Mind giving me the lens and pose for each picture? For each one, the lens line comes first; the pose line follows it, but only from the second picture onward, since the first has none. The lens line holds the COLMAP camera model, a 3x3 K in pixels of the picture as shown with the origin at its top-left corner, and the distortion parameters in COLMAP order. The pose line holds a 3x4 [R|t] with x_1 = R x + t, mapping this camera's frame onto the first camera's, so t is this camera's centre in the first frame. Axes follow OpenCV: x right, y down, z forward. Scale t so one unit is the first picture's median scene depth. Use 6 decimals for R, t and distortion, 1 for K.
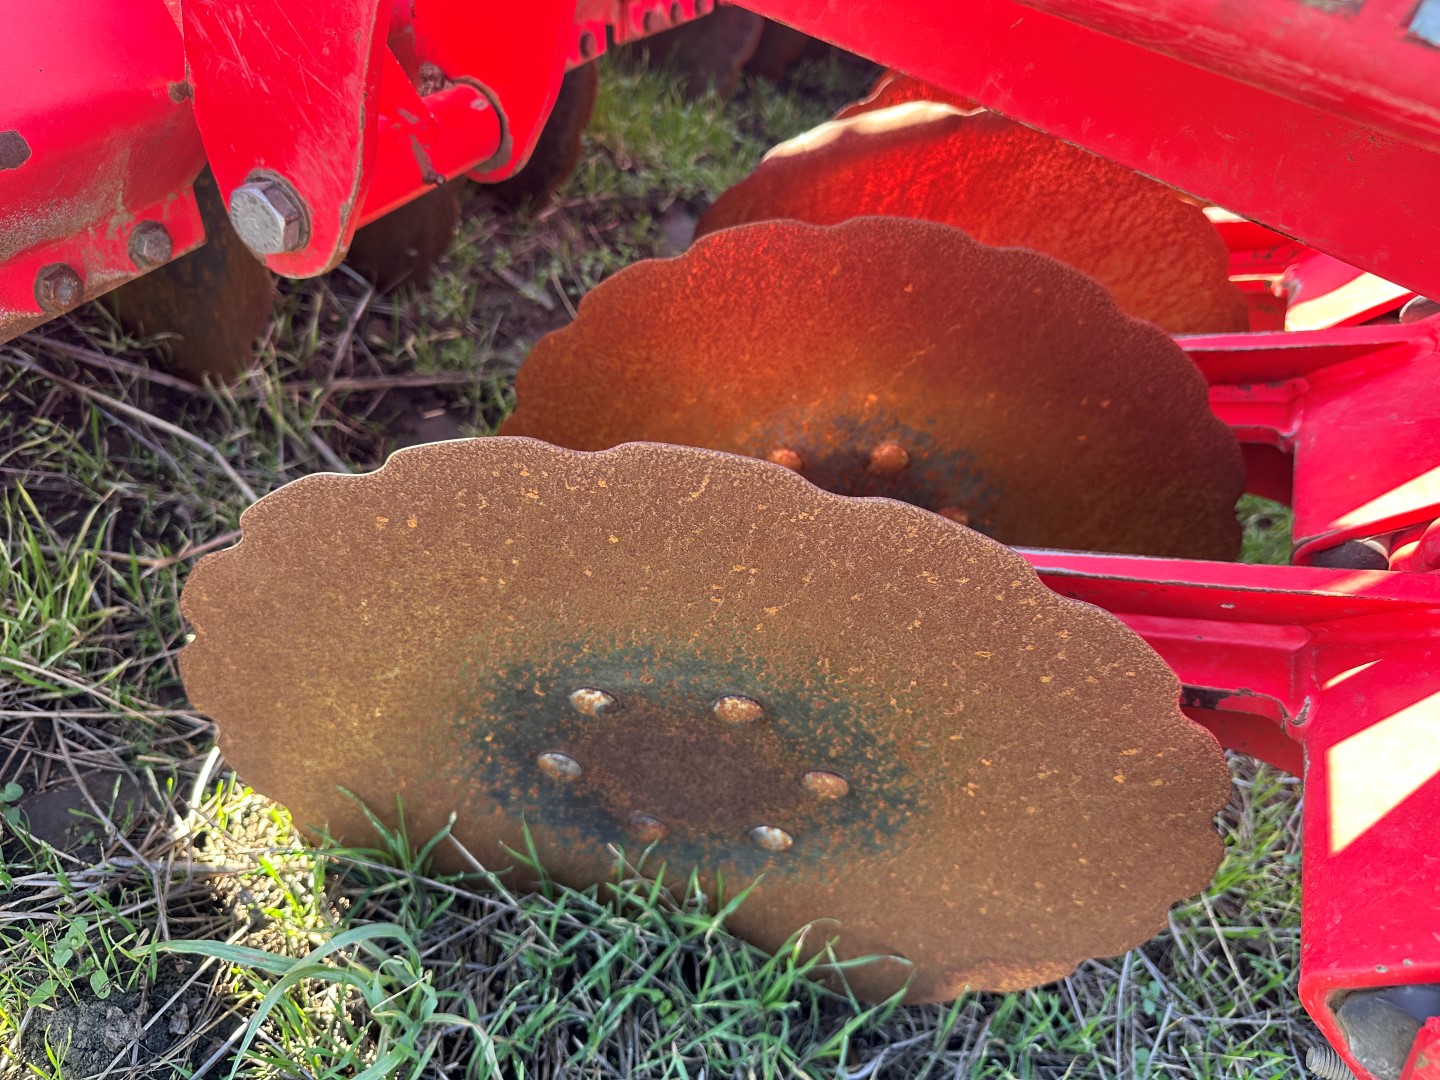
lens RADIAL K [[1009.0, 0, 731.3], [0, 1009.0, 531.8], [0, 0, 1]] dist [0.039975, -0.056663]
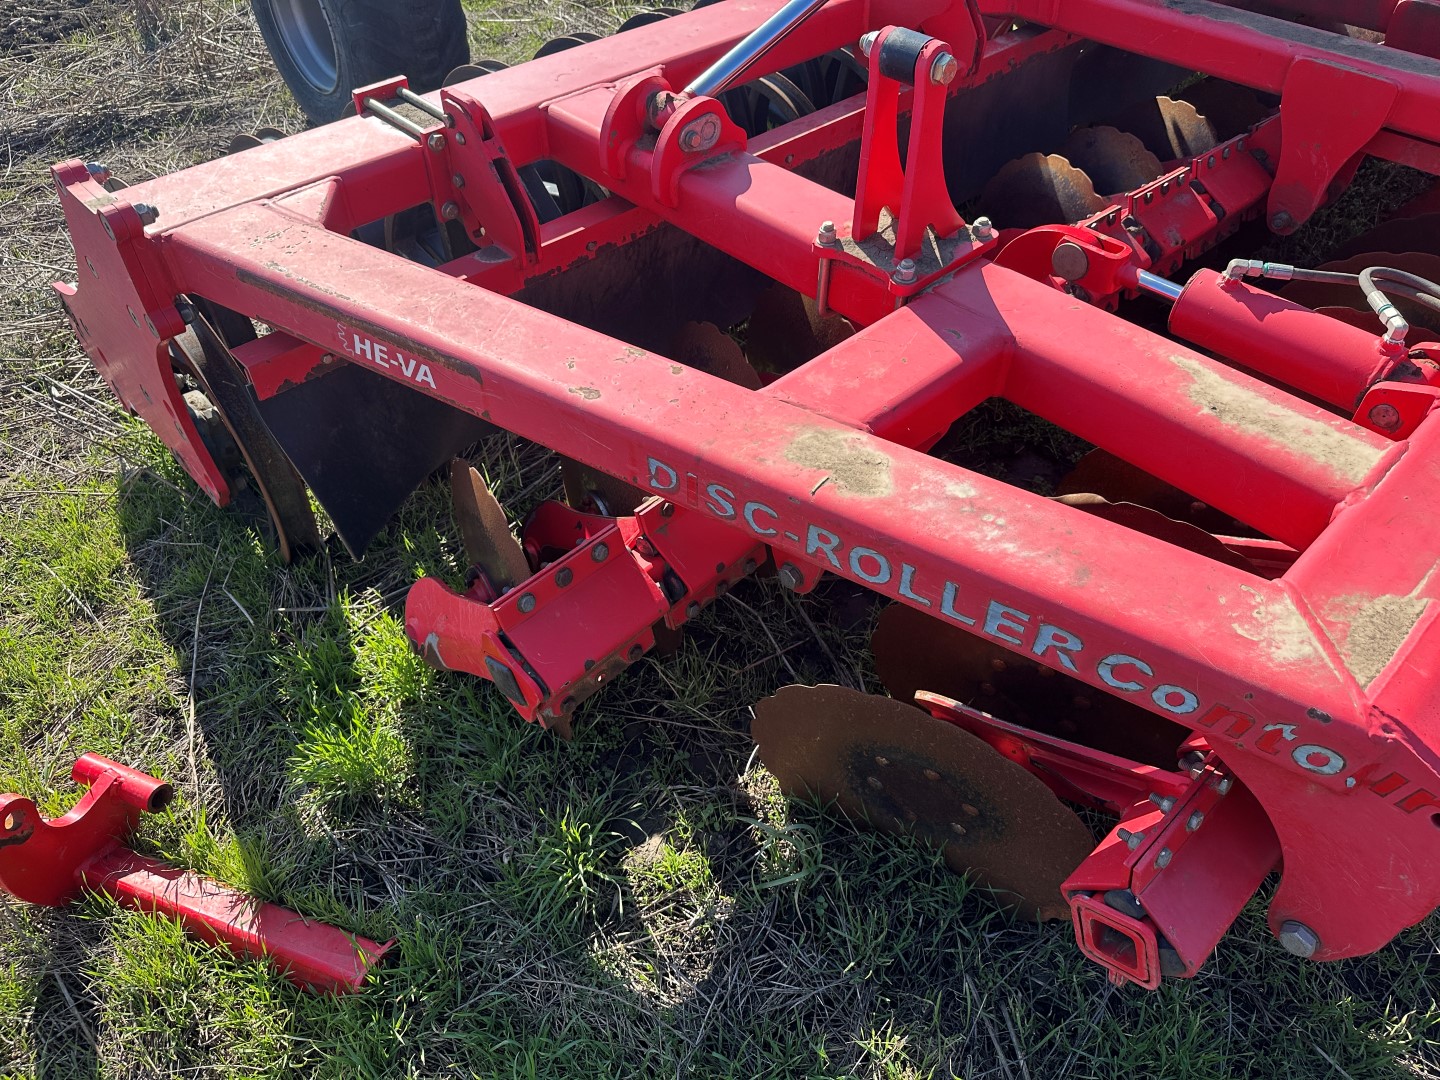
lens RADIAL K [[1009.0, 0, 707.9], [0, 1009.0, 563.6], [0, 0, 1]] dist [0.039975, -0.056663]
pose [[0.883238, 0.084092, -0.461323, 0.568886], [-0.074616, 0.996458, 0.038780, -0.376172], [0.462950, 0.000170, 0.886384, -1.419413]]
